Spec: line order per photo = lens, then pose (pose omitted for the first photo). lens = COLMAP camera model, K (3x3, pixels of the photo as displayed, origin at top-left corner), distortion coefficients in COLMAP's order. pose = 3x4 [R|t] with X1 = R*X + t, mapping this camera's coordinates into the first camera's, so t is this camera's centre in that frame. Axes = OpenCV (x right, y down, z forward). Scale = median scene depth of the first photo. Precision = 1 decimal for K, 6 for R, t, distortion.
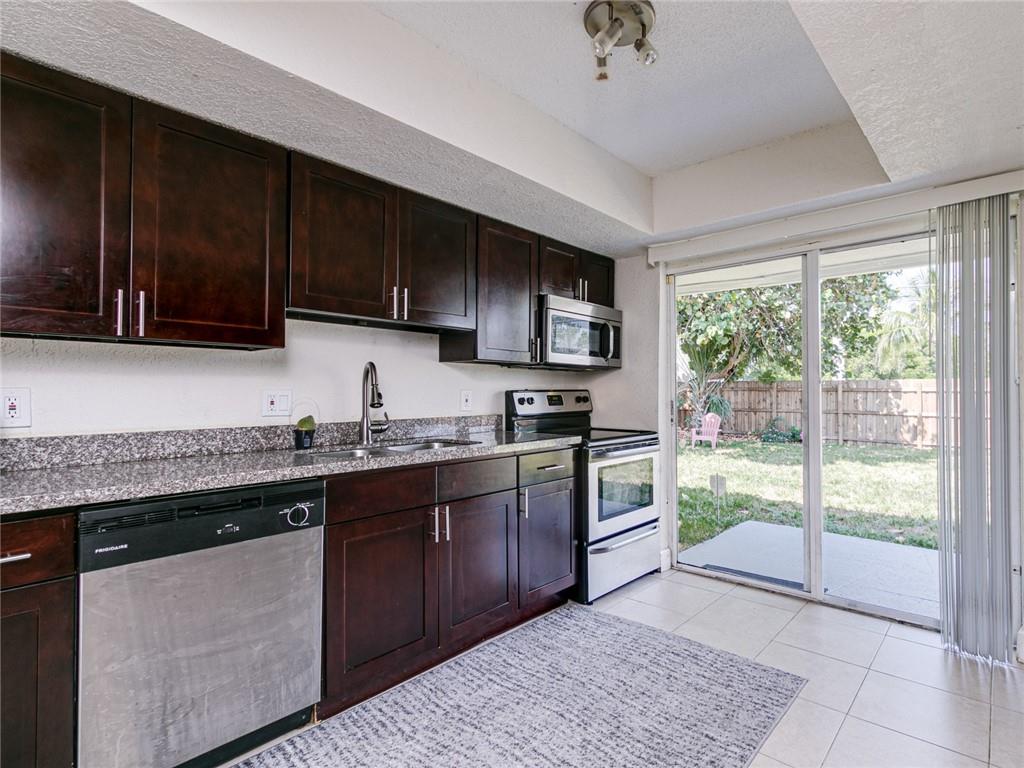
lens RADIAL K [[521.5, 0, 550.0], [0, 521.5, 384.8], [0, 0, 1]] dist [0.000447, 0.000228]
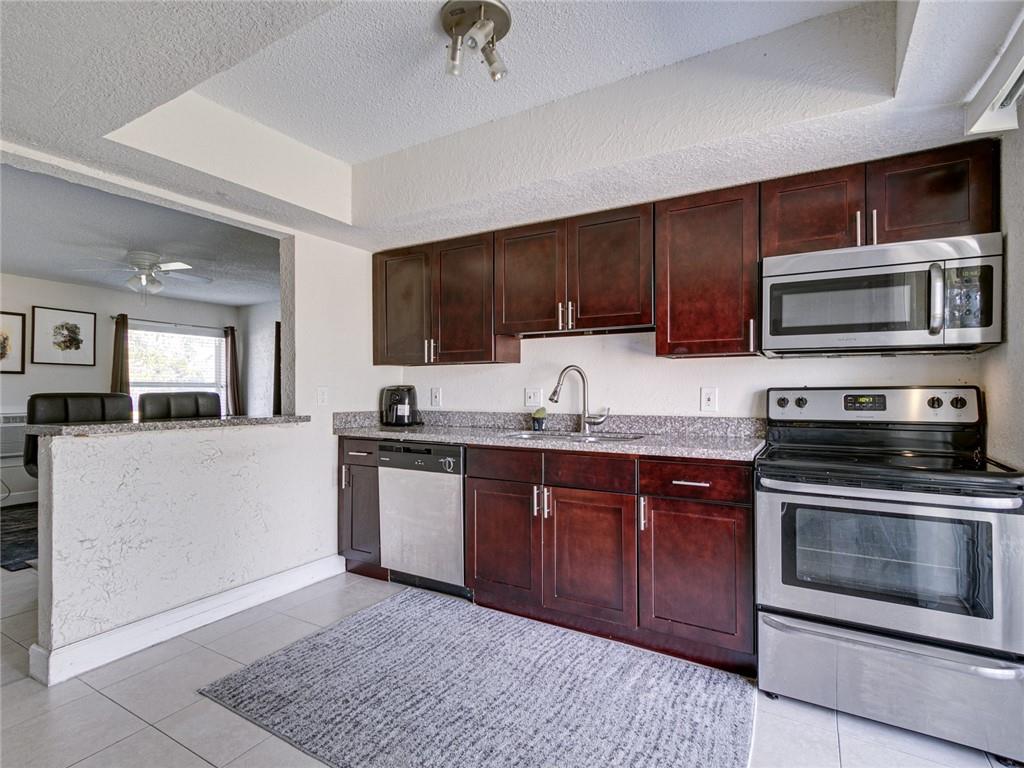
lens RADIAL K [[513.4, 0, 510.6], [0, 513.4, 386.2], [0, 0, 1]] dist [0.001265, 0.000305]
pose [[0.171970, -0.005655, -0.985086, 0.935498], [0.014545, 0.999889, -0.003201, 0.007519], [0.984995, -0.013778, 0.172033, 0.740648]]
